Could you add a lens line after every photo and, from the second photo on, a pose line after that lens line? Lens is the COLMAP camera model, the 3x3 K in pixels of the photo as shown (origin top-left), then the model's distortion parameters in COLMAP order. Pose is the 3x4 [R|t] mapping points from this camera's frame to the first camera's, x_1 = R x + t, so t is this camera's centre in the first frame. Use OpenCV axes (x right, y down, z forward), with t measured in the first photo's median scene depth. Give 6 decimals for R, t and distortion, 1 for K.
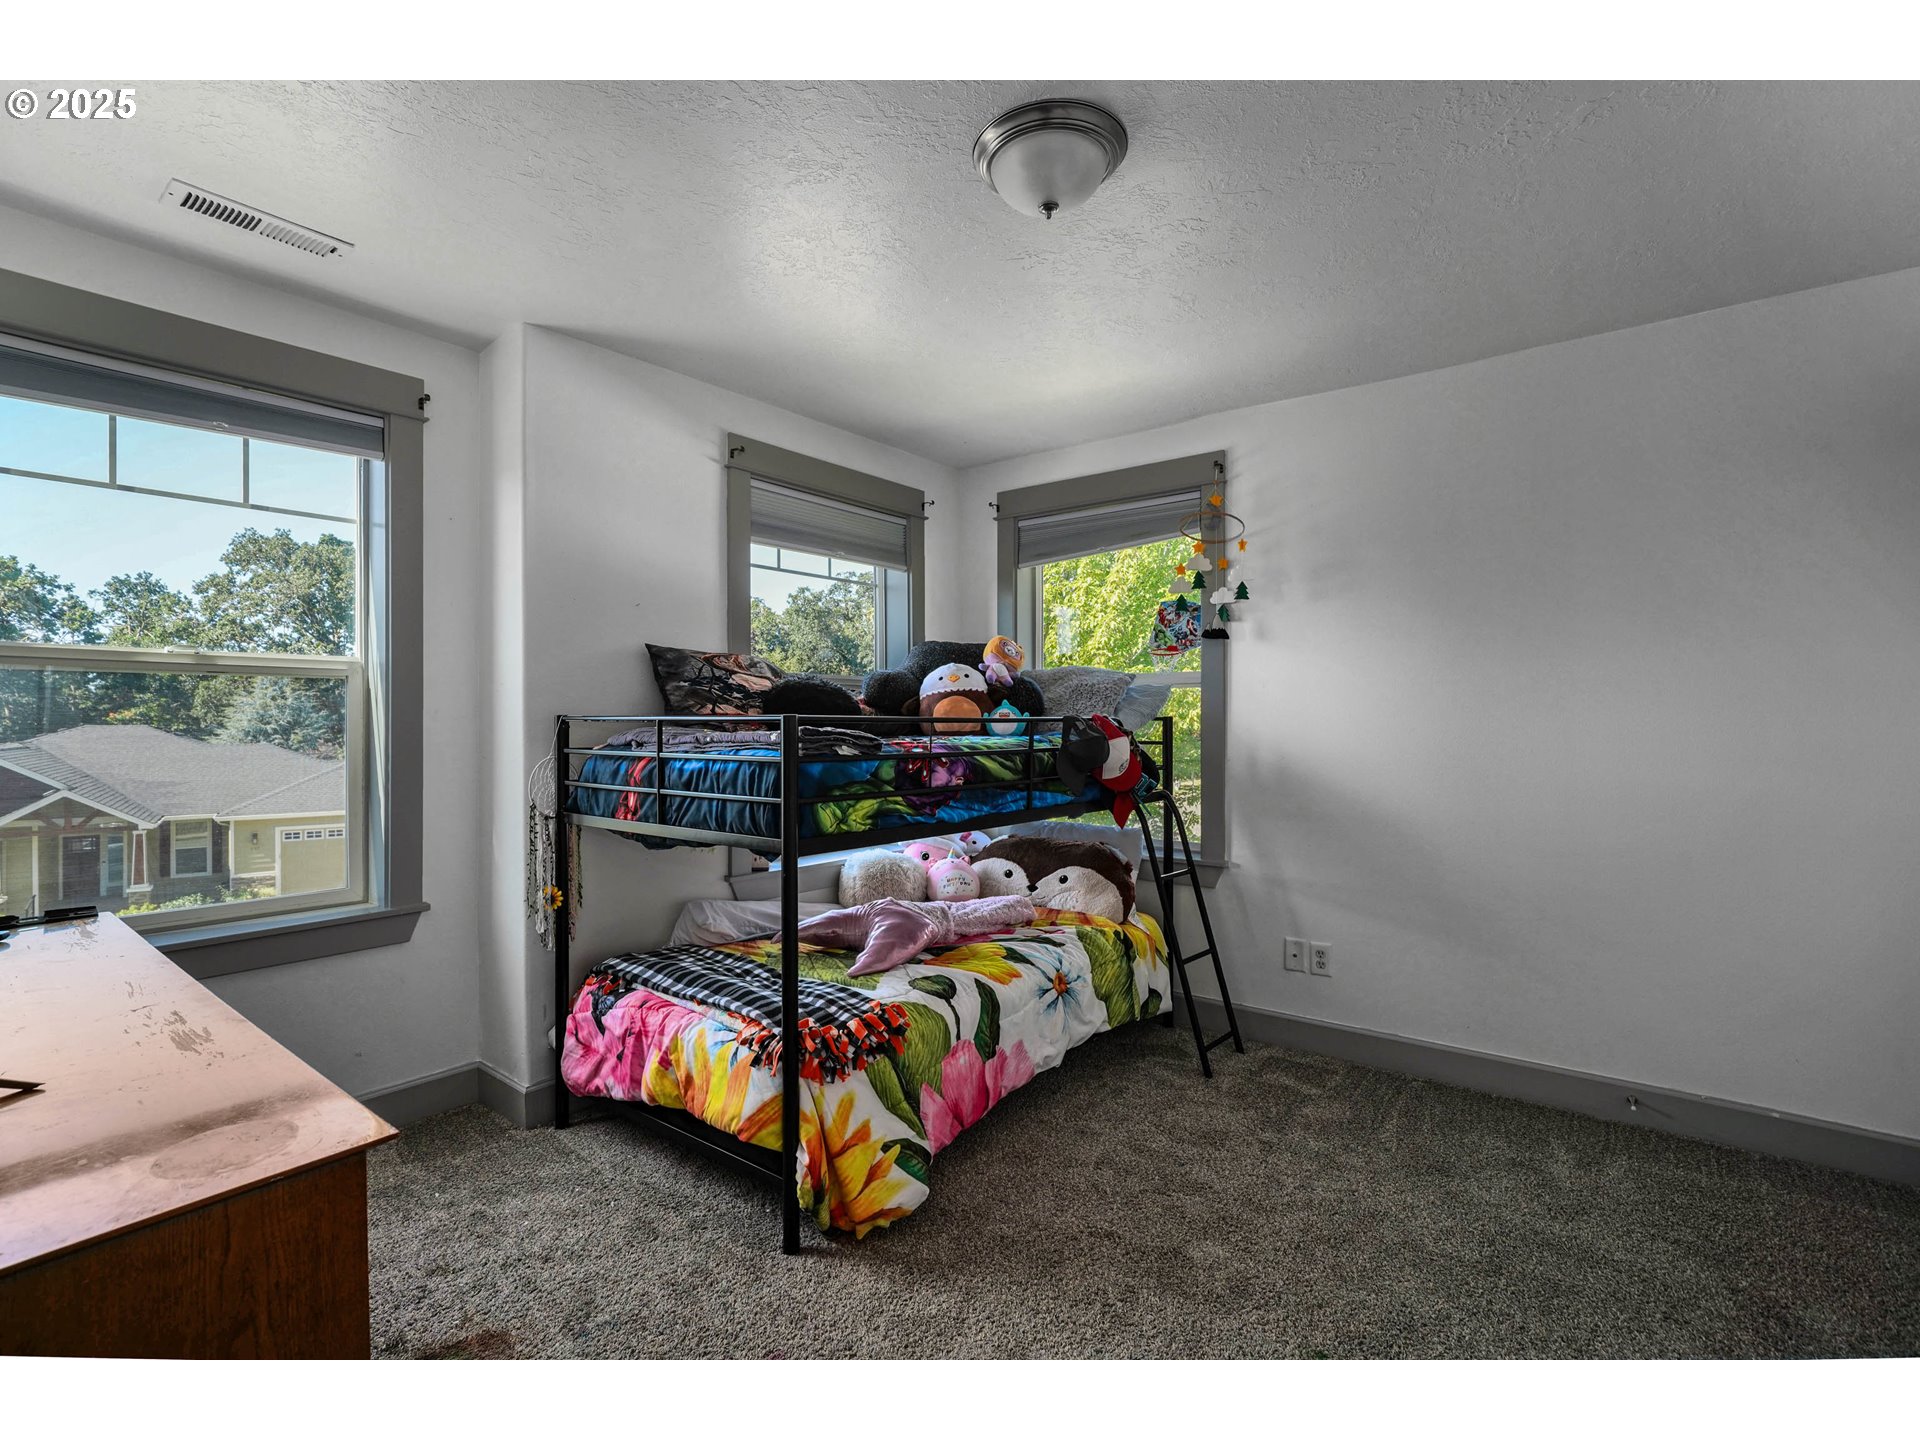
lens RADIAL K [[907.0, 0, 956.2], [0, 907.0, 725.1], [0, 0, 1]] dist [-0.000261, 0.000026]
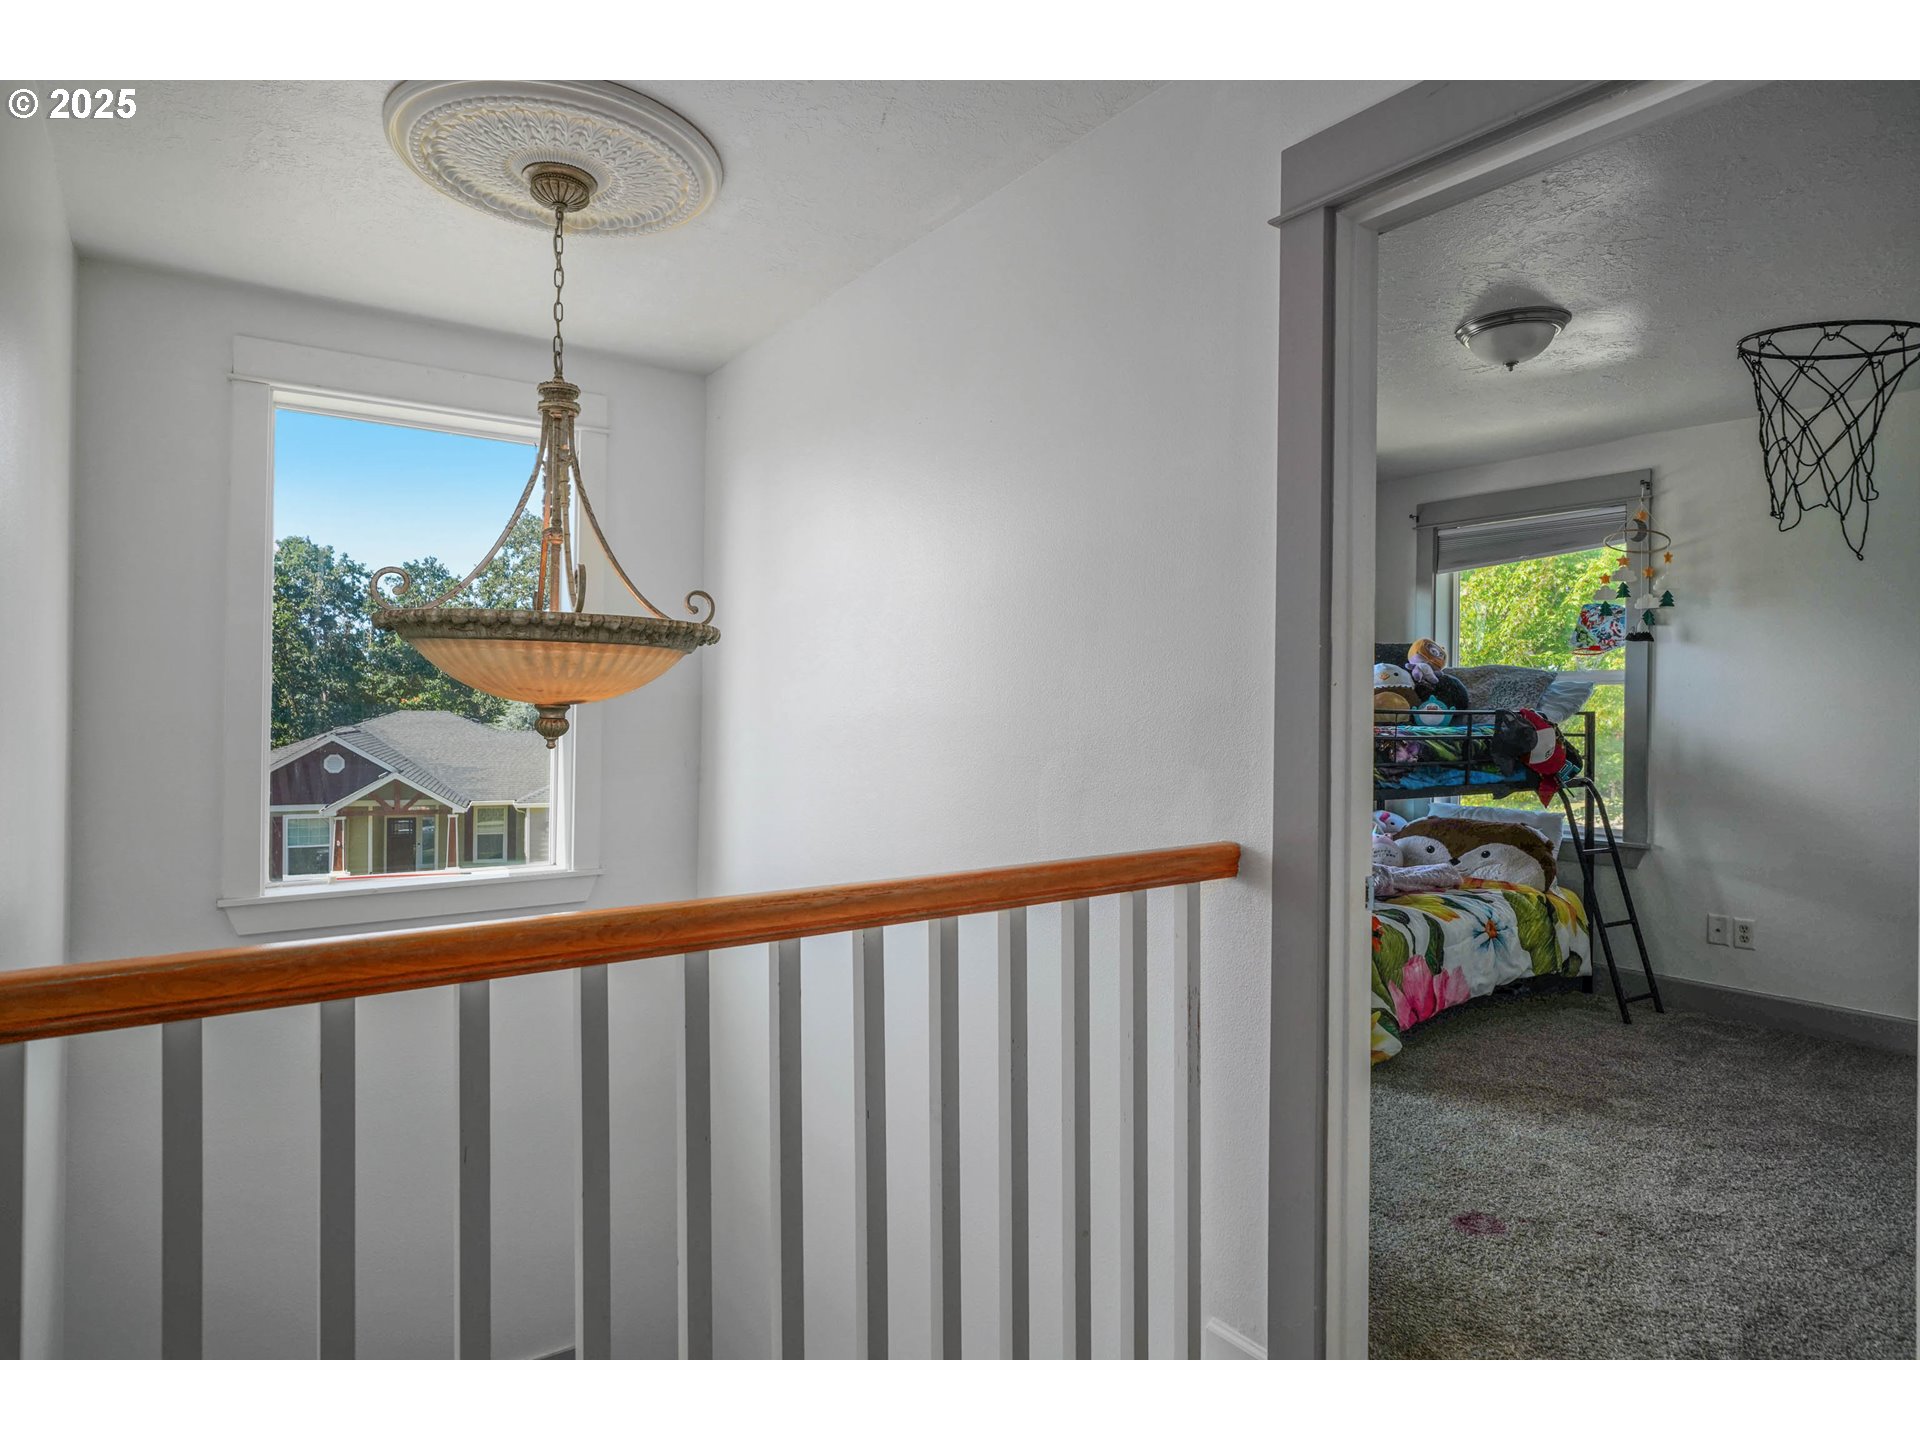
lens RADIAL K [[1105.5, 0, 960.0], [0, 1105.5, 720.0], [0, 0, 1]] dist [0.000258, -0.000102]
pose [[0.961376, 0.011476, -0.274998, -0.139822], [-0.011180, 0.999934, 0.002643, 0.006416], [0.275010, 0.000534, 0.961441, -0.525632]]
